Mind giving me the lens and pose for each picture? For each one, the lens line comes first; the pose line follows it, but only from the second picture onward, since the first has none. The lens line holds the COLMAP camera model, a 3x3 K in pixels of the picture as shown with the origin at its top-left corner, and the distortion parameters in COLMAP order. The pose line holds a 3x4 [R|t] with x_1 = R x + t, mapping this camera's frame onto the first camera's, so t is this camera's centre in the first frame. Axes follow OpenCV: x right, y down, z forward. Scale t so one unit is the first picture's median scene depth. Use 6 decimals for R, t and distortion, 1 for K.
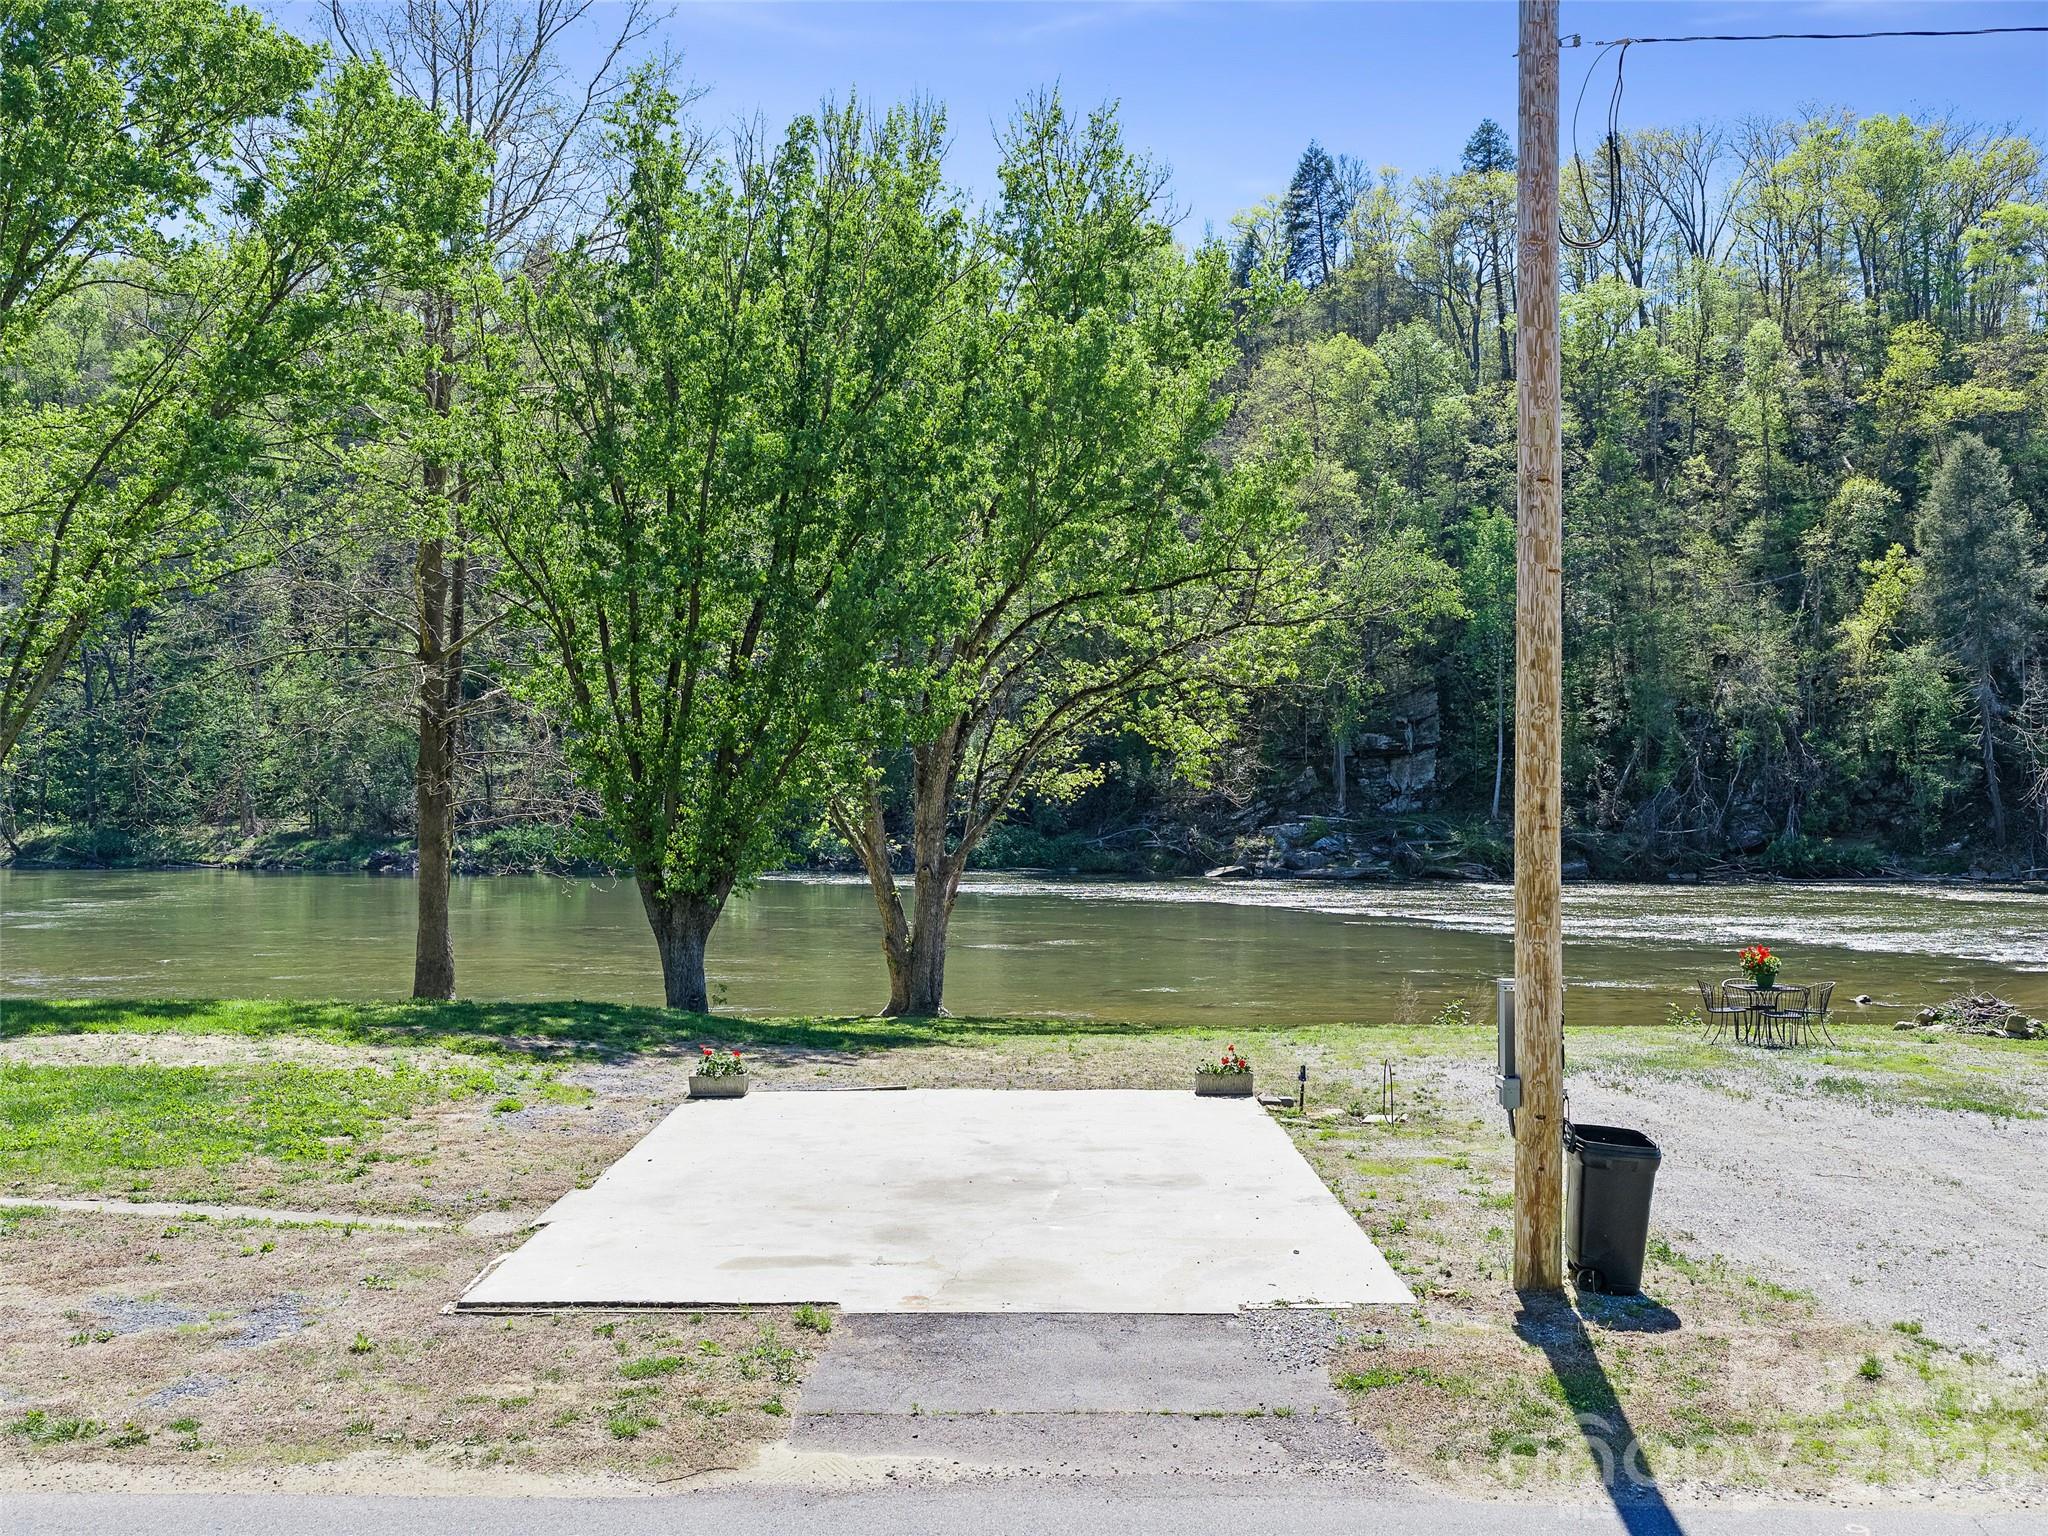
lens RADIAL K [[1922.3, 0, 1023.5], [0, 1922.3, 822.3], [0, 0, 1]] dist [0.019781, -0.017191]
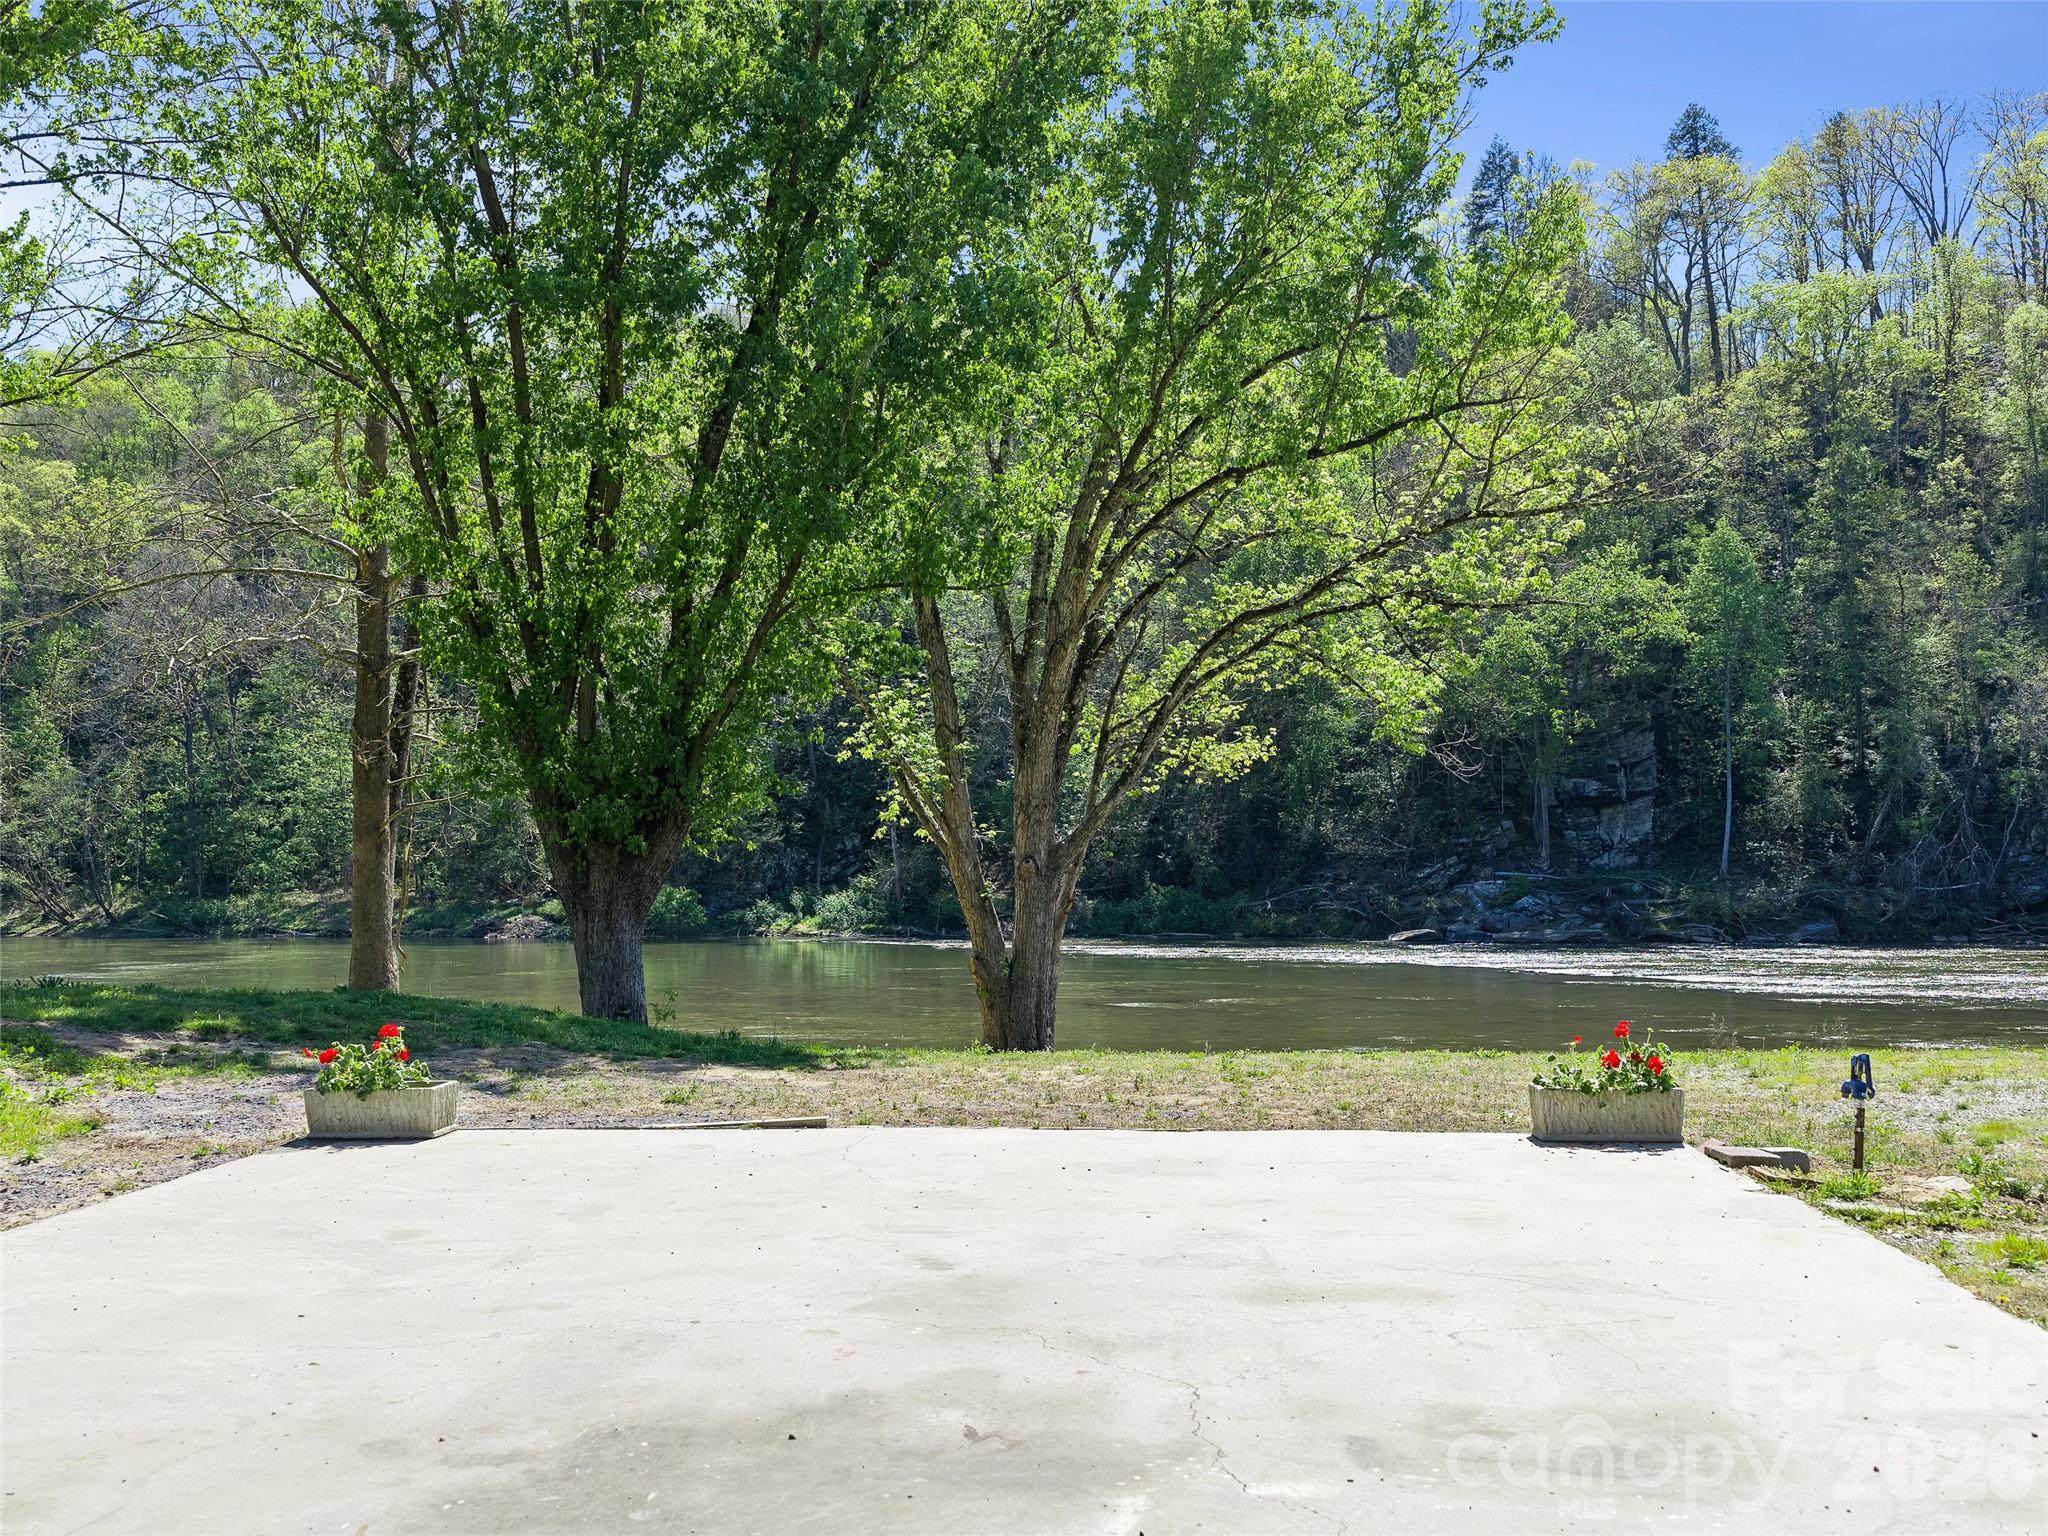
lens RADIAL K [[1922.3, 0, 1023.5], [0, 1922.3, 822.3], [0, 0, 1]] dist [0.019781, -0.017191]
pose [[0.996320, -0.008009, -0.085336, 0.003228], [0.003769, 0.998756, -0.049728, 0.016575], [0.085629, 0.049224, 0.995110, 0.103158]]
